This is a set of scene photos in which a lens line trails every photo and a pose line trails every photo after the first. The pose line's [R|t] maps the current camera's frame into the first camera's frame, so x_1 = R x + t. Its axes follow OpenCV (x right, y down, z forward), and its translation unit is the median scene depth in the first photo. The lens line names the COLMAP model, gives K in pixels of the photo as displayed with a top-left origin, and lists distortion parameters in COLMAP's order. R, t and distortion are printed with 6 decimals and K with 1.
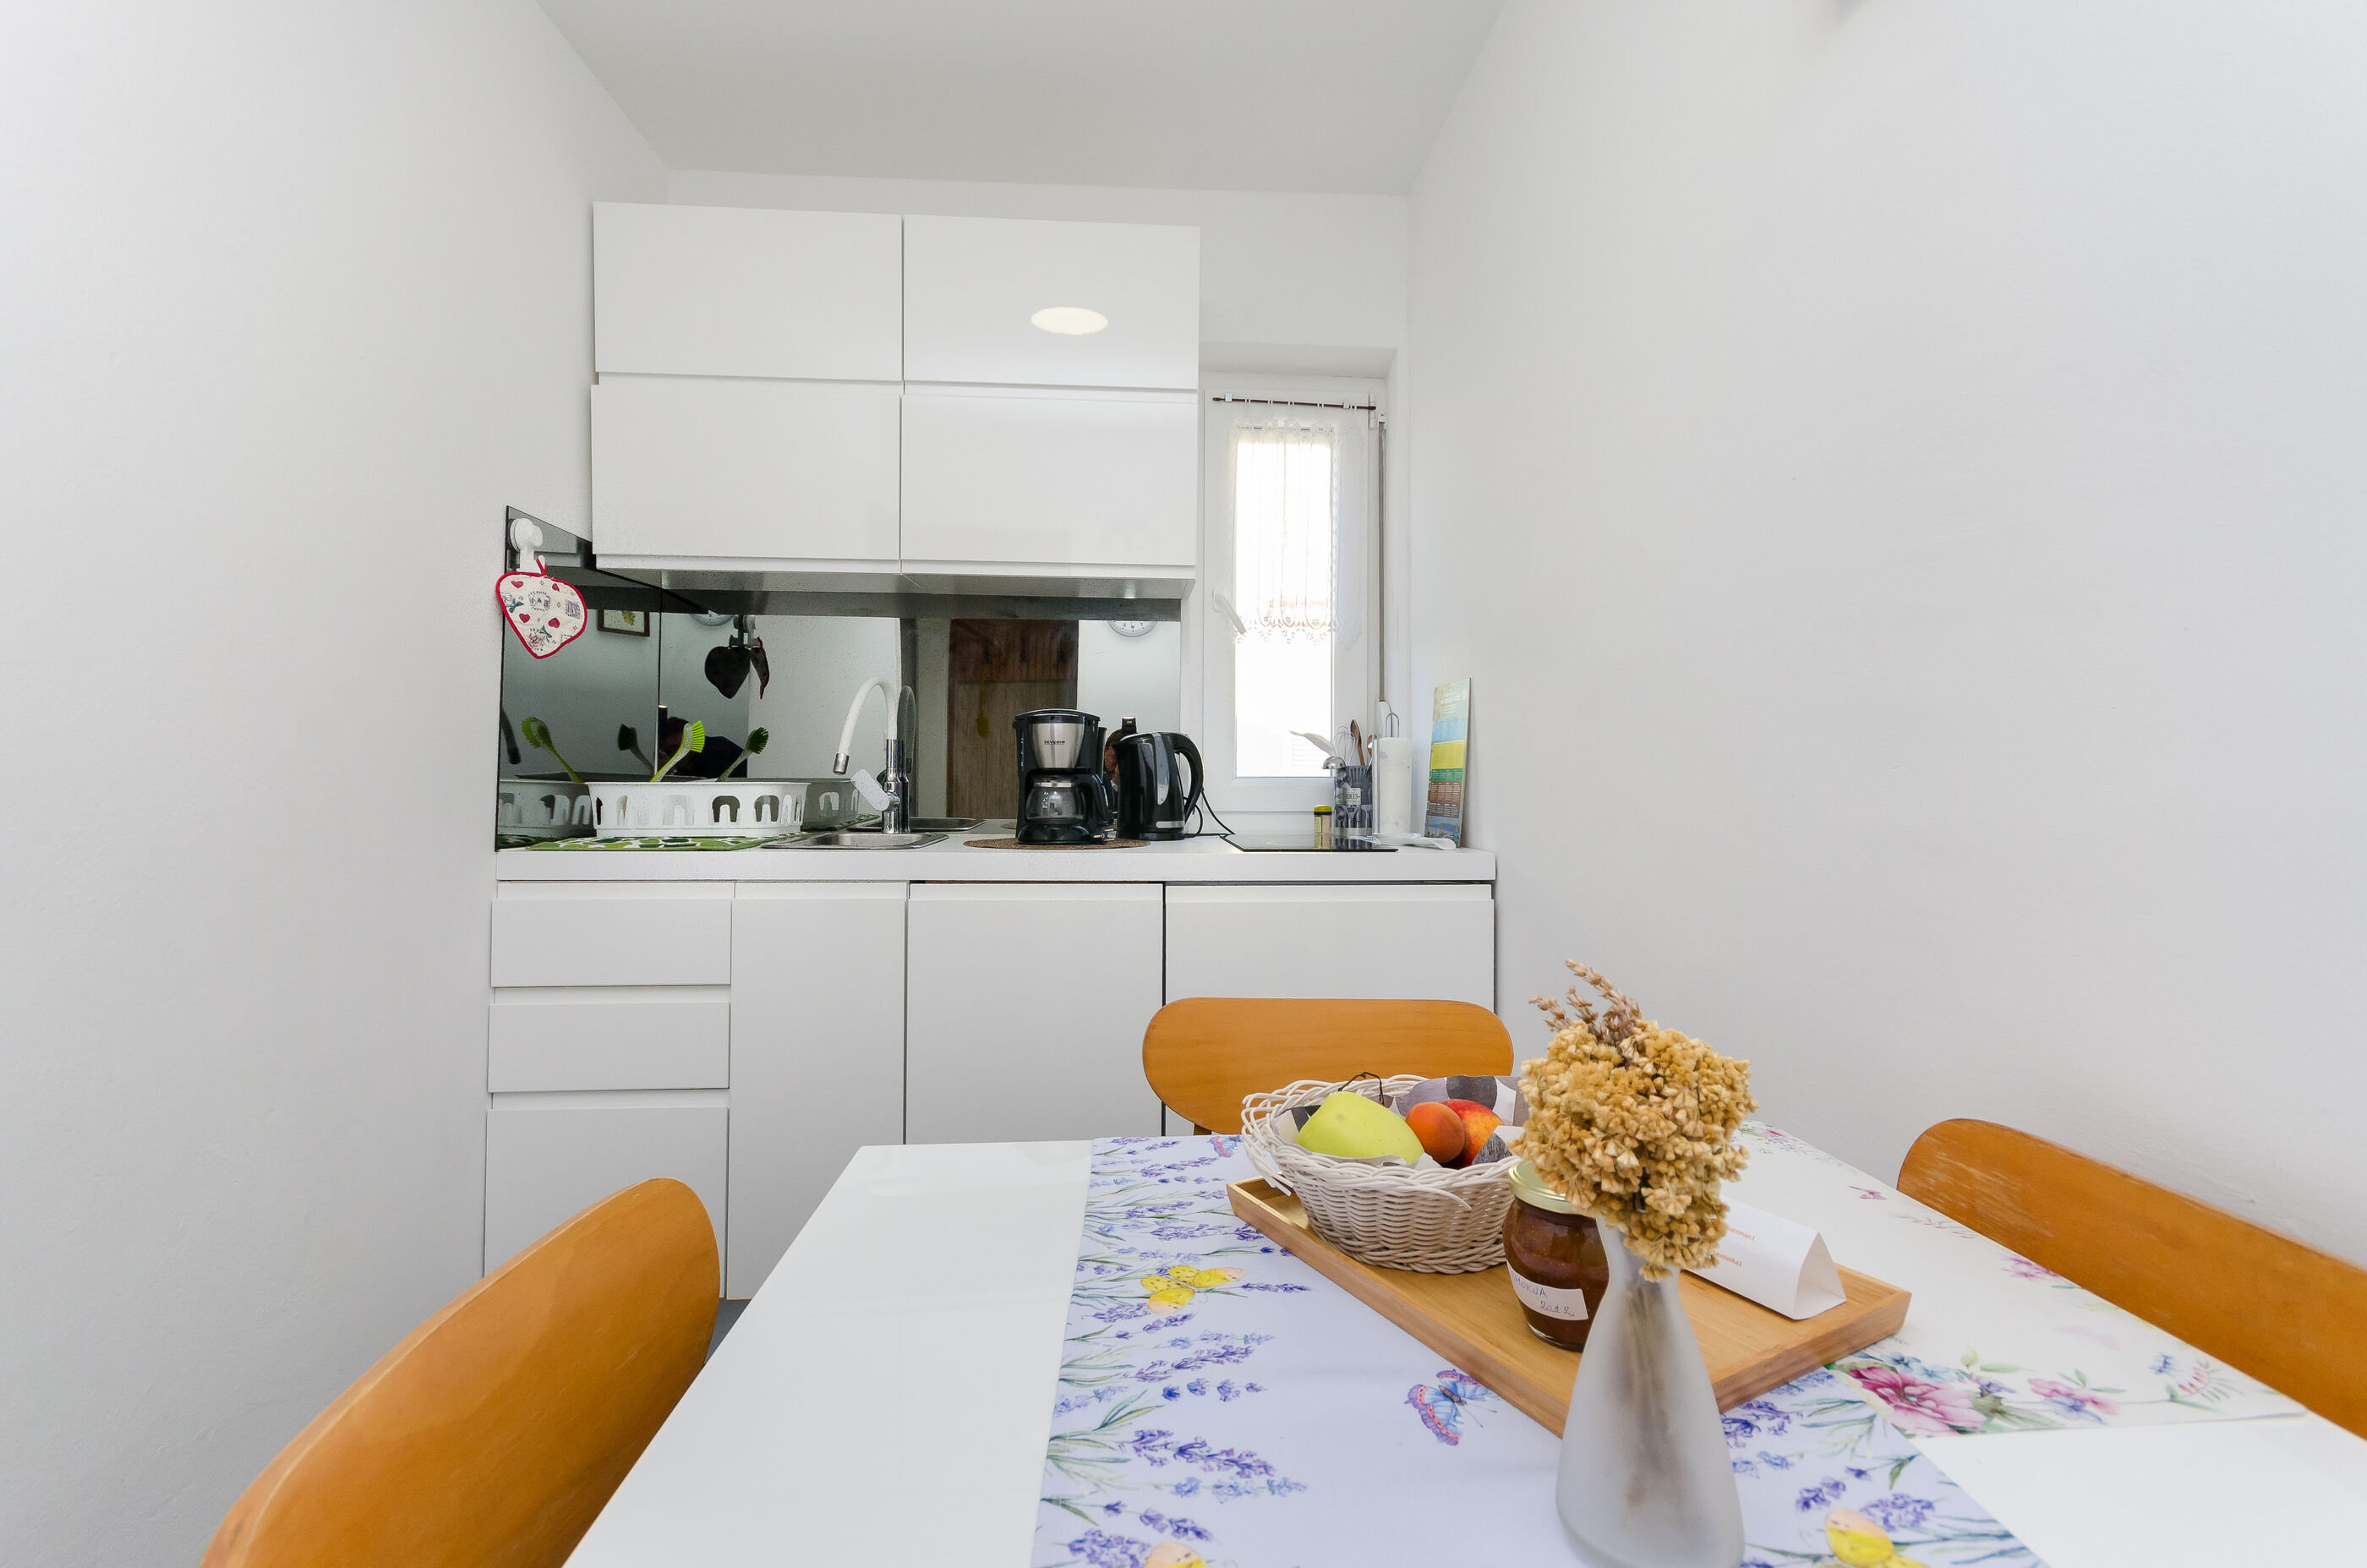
lens RADIAL K [[1072.2, 0, 1164.9], [0, 1072.2, 767.2], [0, 0, 1]] dist [0.000960, 0.000163]
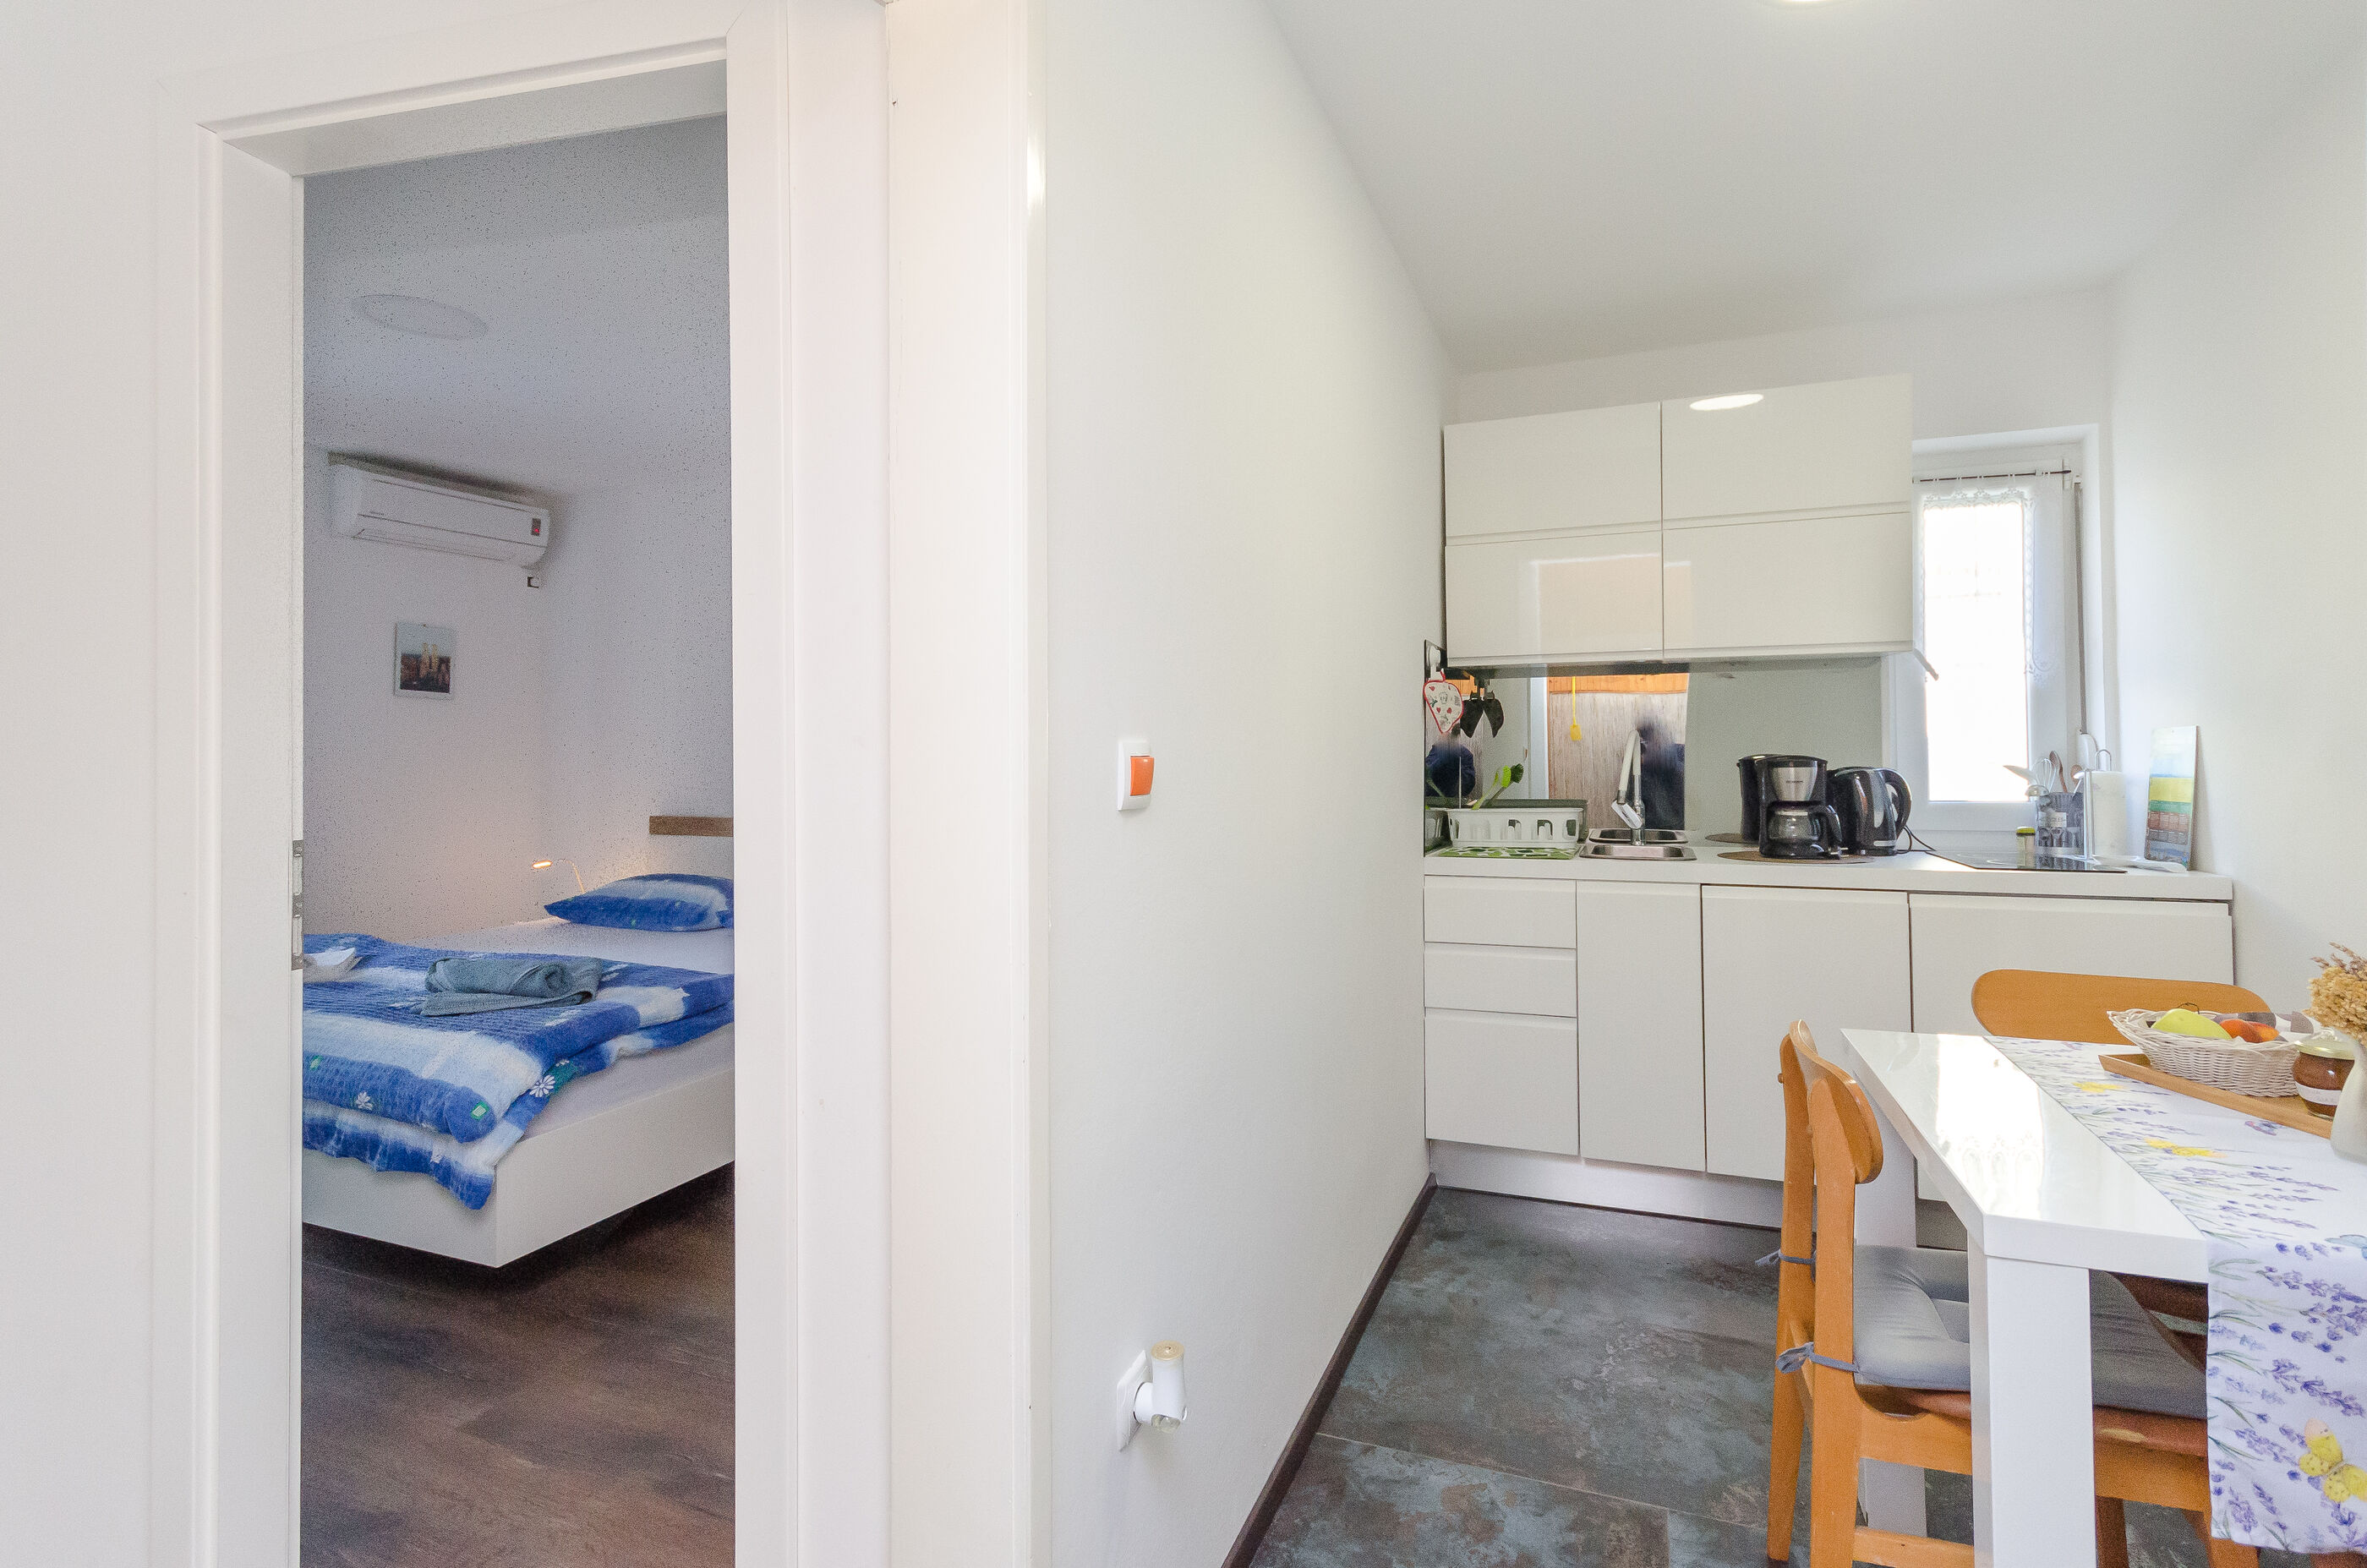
lens RADIAL K [[1068.0, 0, 1220.5], [0, 1068.0, 742.1], [0, 0, 1]] dist [-0.001453, -0.000381]
pose [[0.908620, -0.019162, -0.417183, -0.180379], [0.013147, 0.999764, -0.017287, -0.053882], [0.417416, 0.010223, 0.908658, -0.454634]]
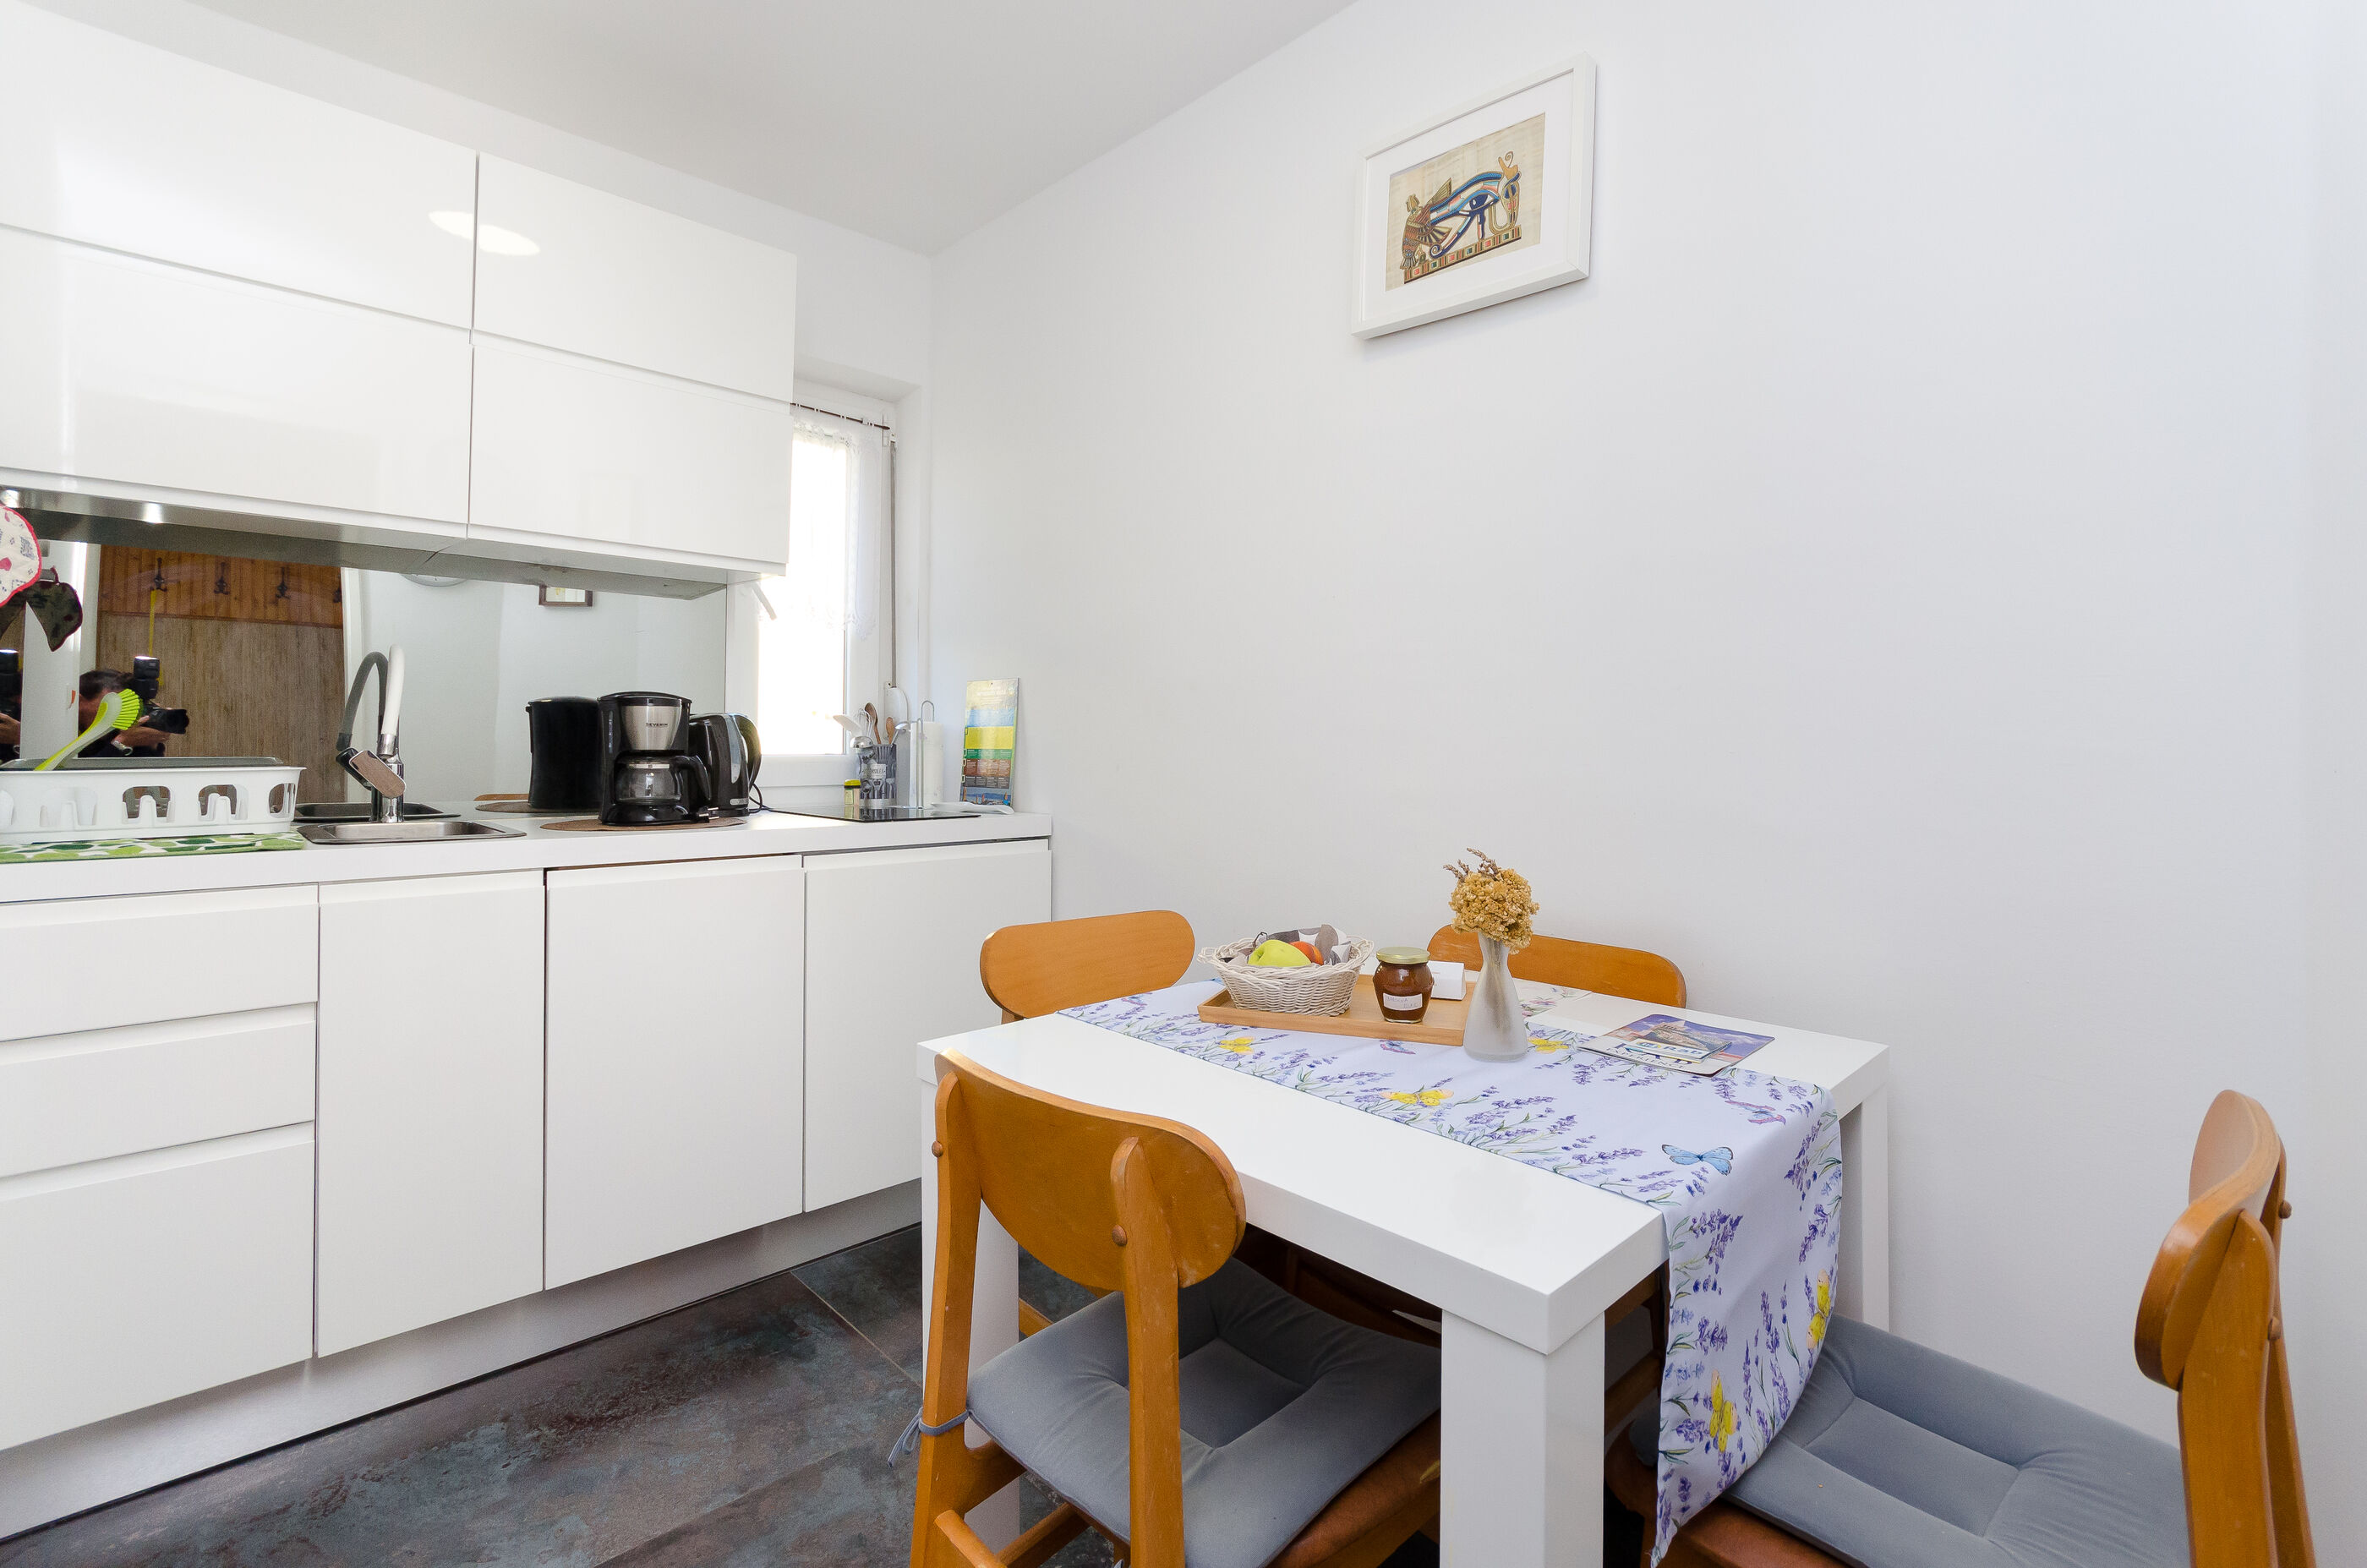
lens RADIAL K [[1068.0, 0, 1220.5], [0, 1068.0, 742.1], [0, 0, 1]] dist [-0.001453, -0.000381]
pose [[0.758755, 0.001120, 0.651375, -0.326724], [-0.007640, 0.999945, 0.007179, -0.016689], [-0.651332, -0.010424, 0.758722, -0.106290]]
